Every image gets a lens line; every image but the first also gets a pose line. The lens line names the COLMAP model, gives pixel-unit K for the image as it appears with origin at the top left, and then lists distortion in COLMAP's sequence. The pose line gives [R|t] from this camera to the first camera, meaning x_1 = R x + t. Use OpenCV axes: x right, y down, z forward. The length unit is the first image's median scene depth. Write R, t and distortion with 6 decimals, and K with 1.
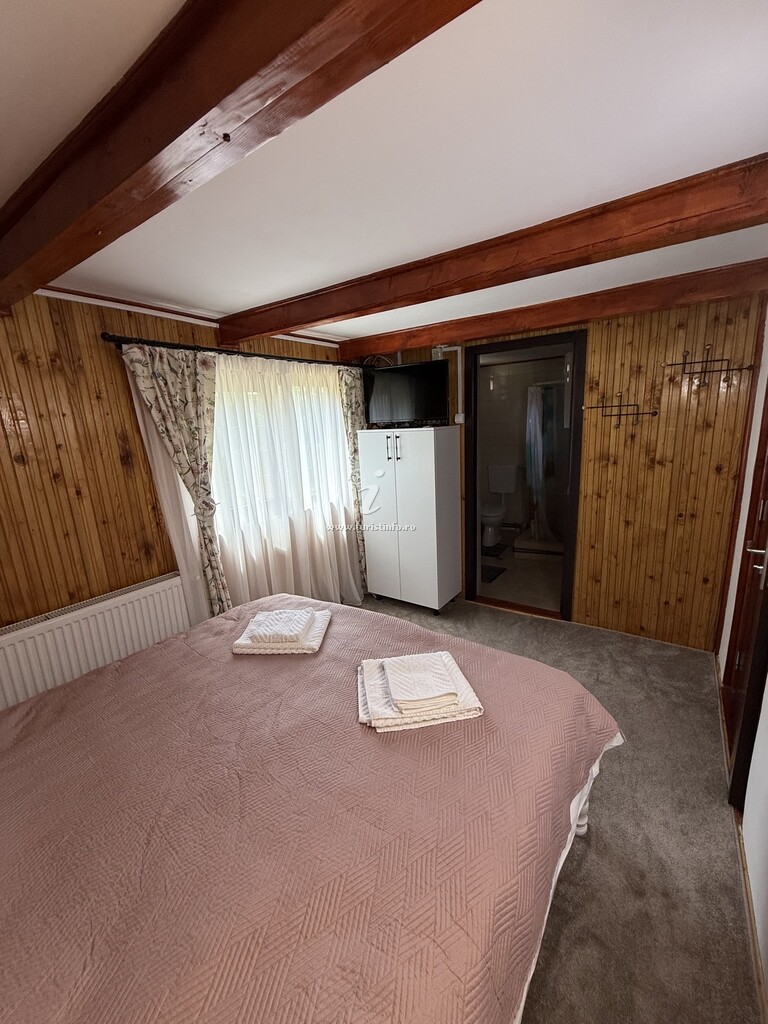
lens RADIAL K [[408.0, 0, 384.6], [0, 408.0, 509.6], [0, 0, 1]] dist [0.000321, -0.000334]
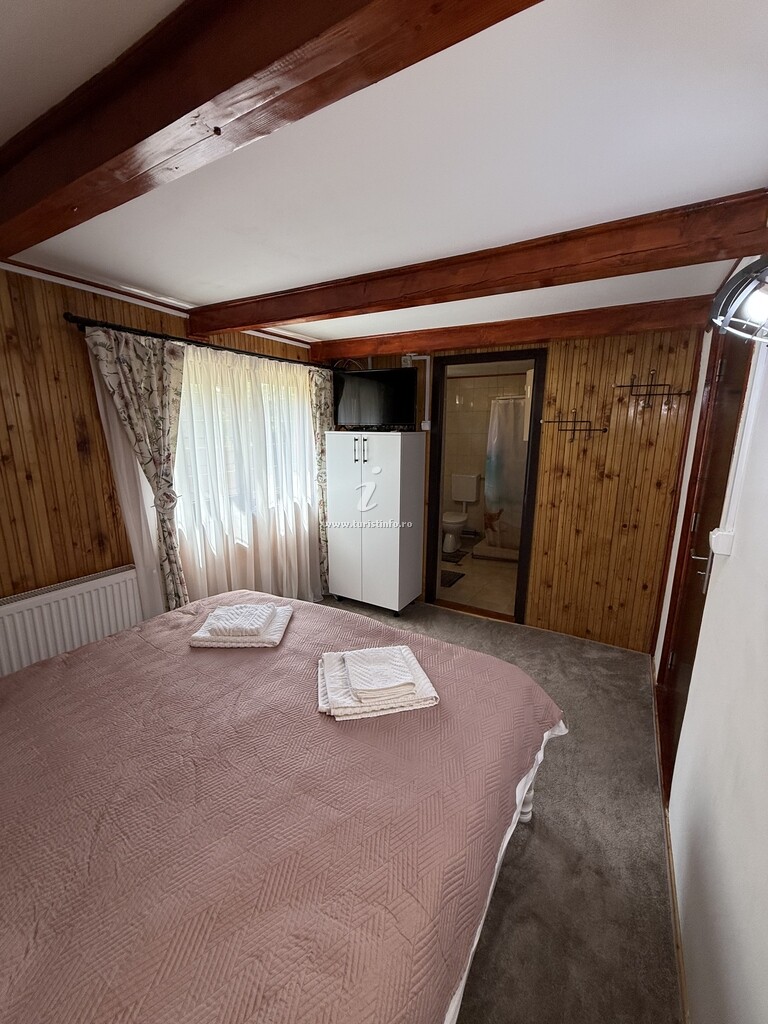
lens RADIAL K [[408.0, 0, 384.0], [0, 408.0, 509.9], [0, 0, 1]] dist [0.000321, -0.000334]
pose [[0.995232, 0.040804, 0.088592, -0.007274], [-0.039307, 0.999054, -0.018585, 0.022144], [-0.089266, 0.015014, 0.995895, -0.023431]]
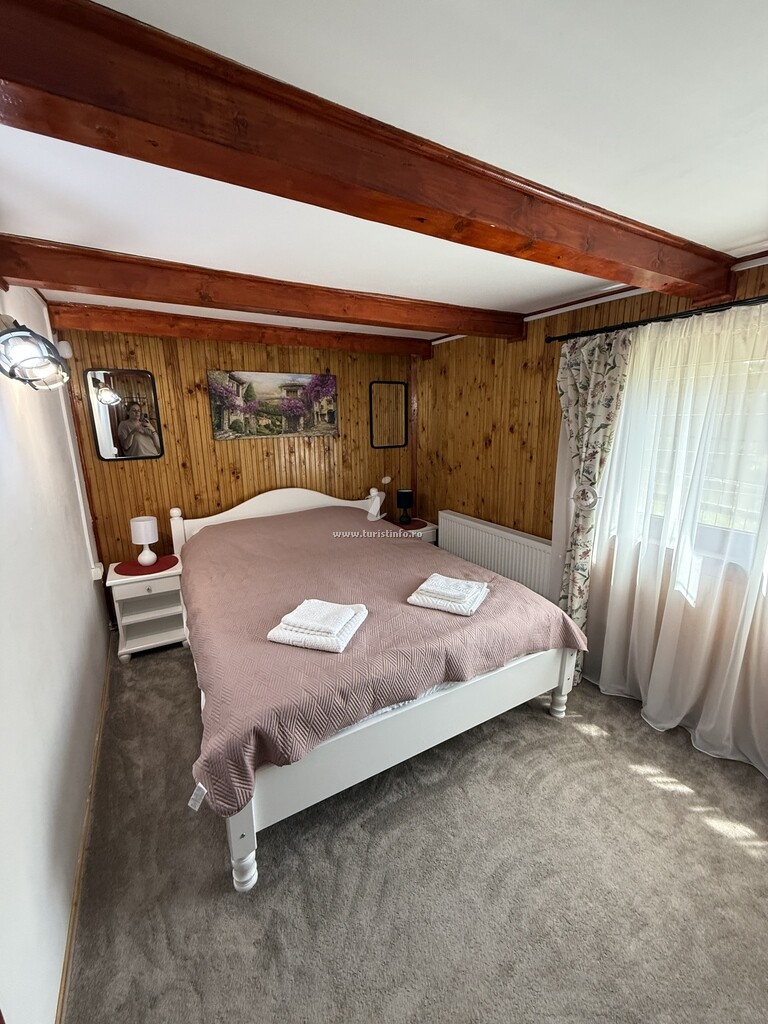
lens RADIAL K [[408.0, 0, 379.4], [0, 408.0, 508.4], [0, 0, 1]] dist [0.000321, -0.000334]
pose [[-0.429662, 0.249015, -0.867976, 0.802943], [-0.162445, 0.924227, 0.345566, -0.303109], [0.888258, 0.289475, -0.356654, 1.176138]]
